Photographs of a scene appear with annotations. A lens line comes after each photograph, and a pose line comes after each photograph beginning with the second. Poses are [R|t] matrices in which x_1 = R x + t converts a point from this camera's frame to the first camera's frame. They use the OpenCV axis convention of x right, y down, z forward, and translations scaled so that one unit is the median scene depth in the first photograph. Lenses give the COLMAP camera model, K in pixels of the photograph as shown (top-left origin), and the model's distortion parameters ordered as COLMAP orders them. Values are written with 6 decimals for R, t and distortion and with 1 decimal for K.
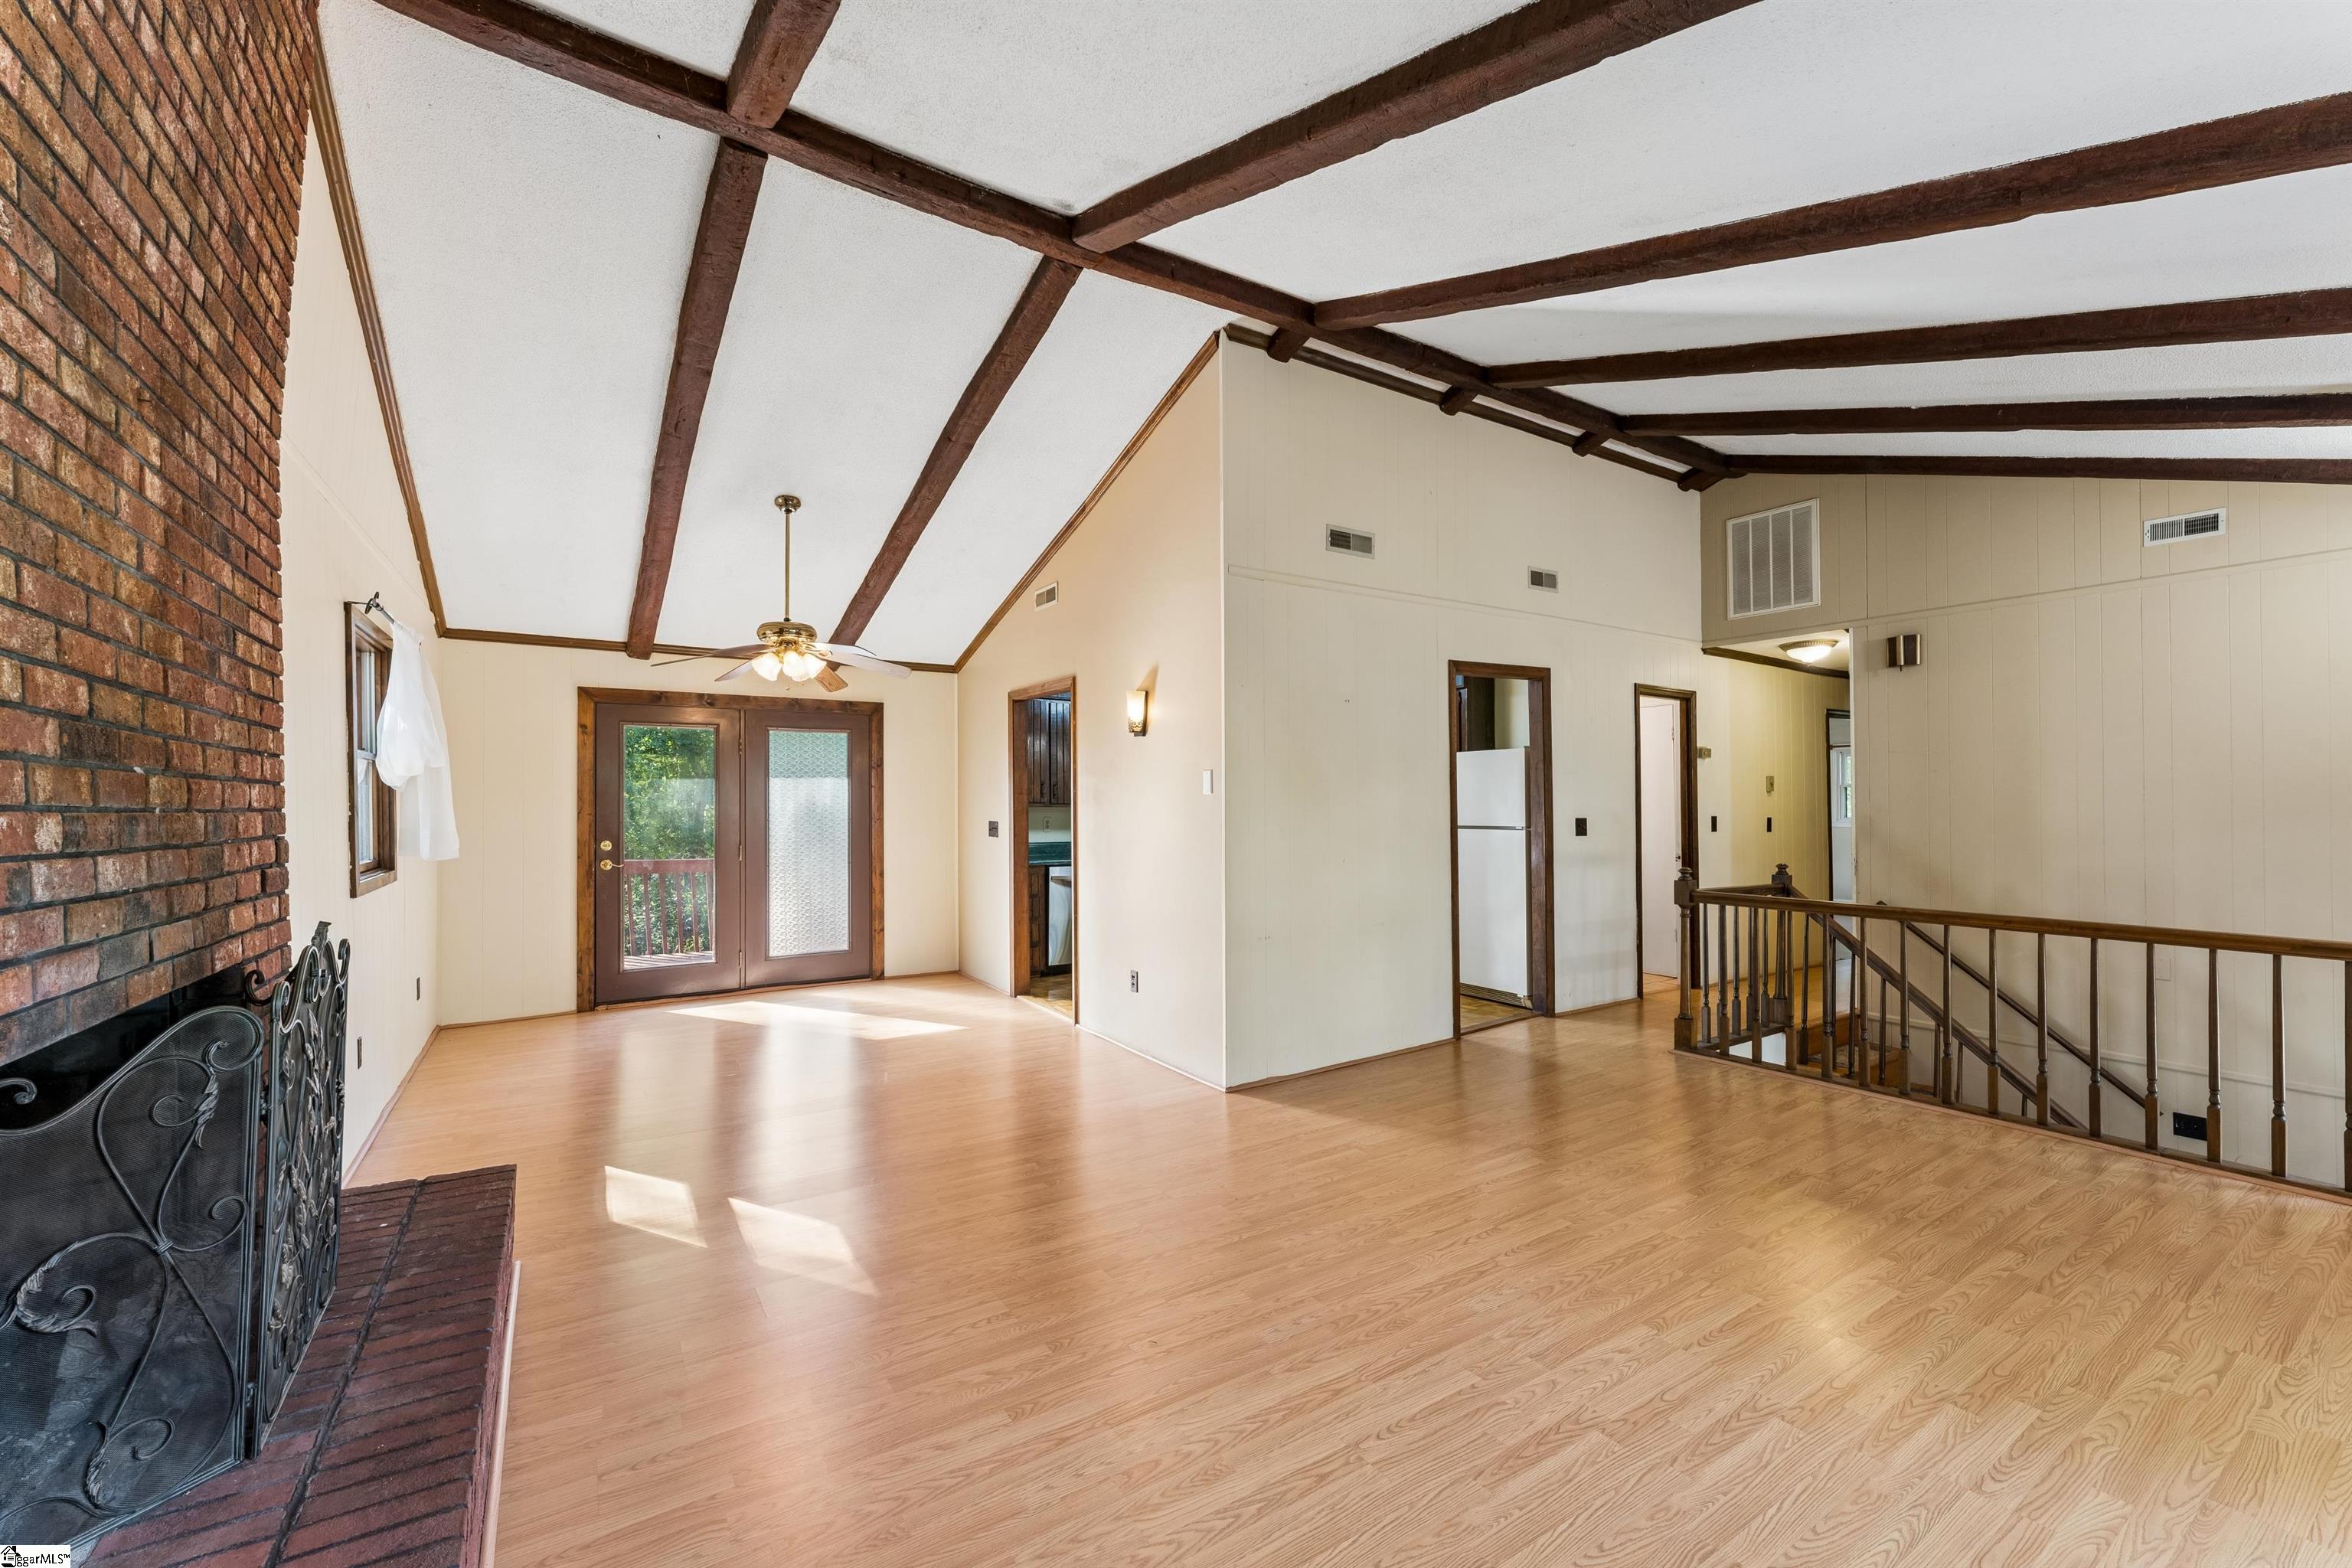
lens RADIAL K [[933.8, 0, 1171.7], [0, 933.8, 799.0], [0, 0, 1]] dist [-0.010386, 0.000464]
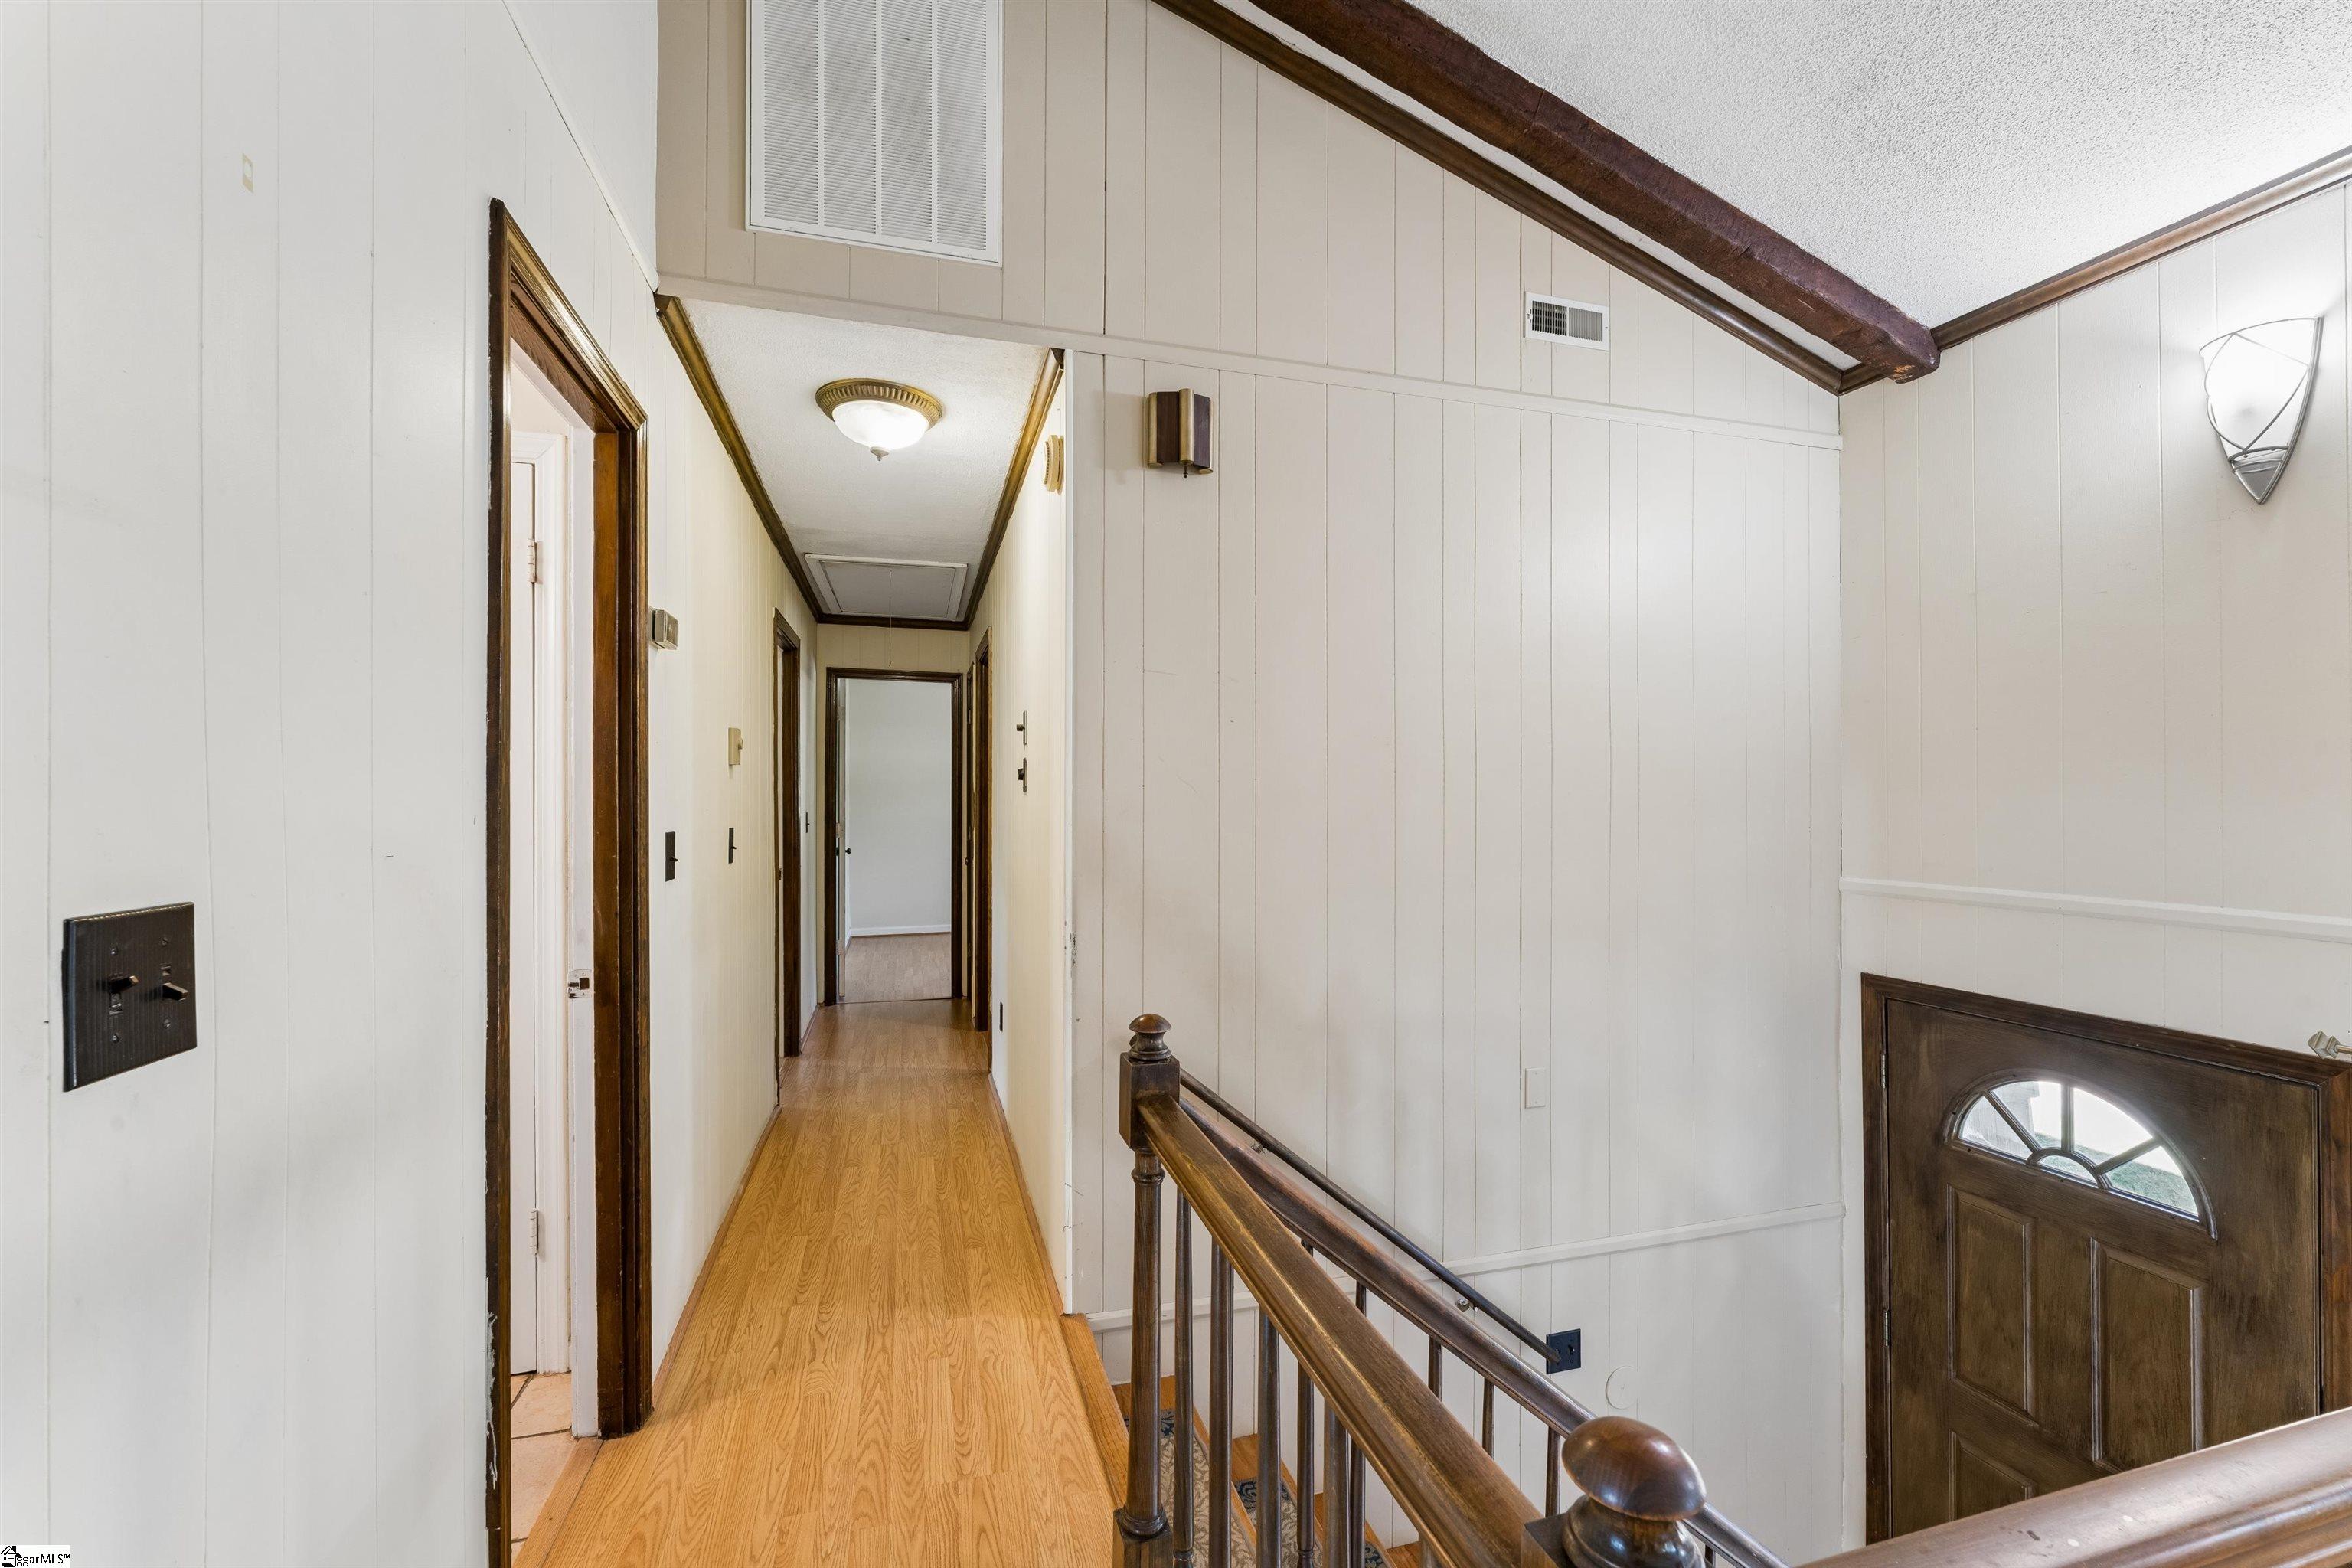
lens RADIAL K [[933.8, 0, 1162.9], [0, 933.8, 790.3], [0, 0, 1]] dist [-0.010386, 0.000464]
pose [[0.295951, 0.008406, 0.955166, 0.490439], [-0.011323, 0.999922, -0.005292, 0.007570], [-0.955136, -0.009250, 0.296023, 1.124992]]
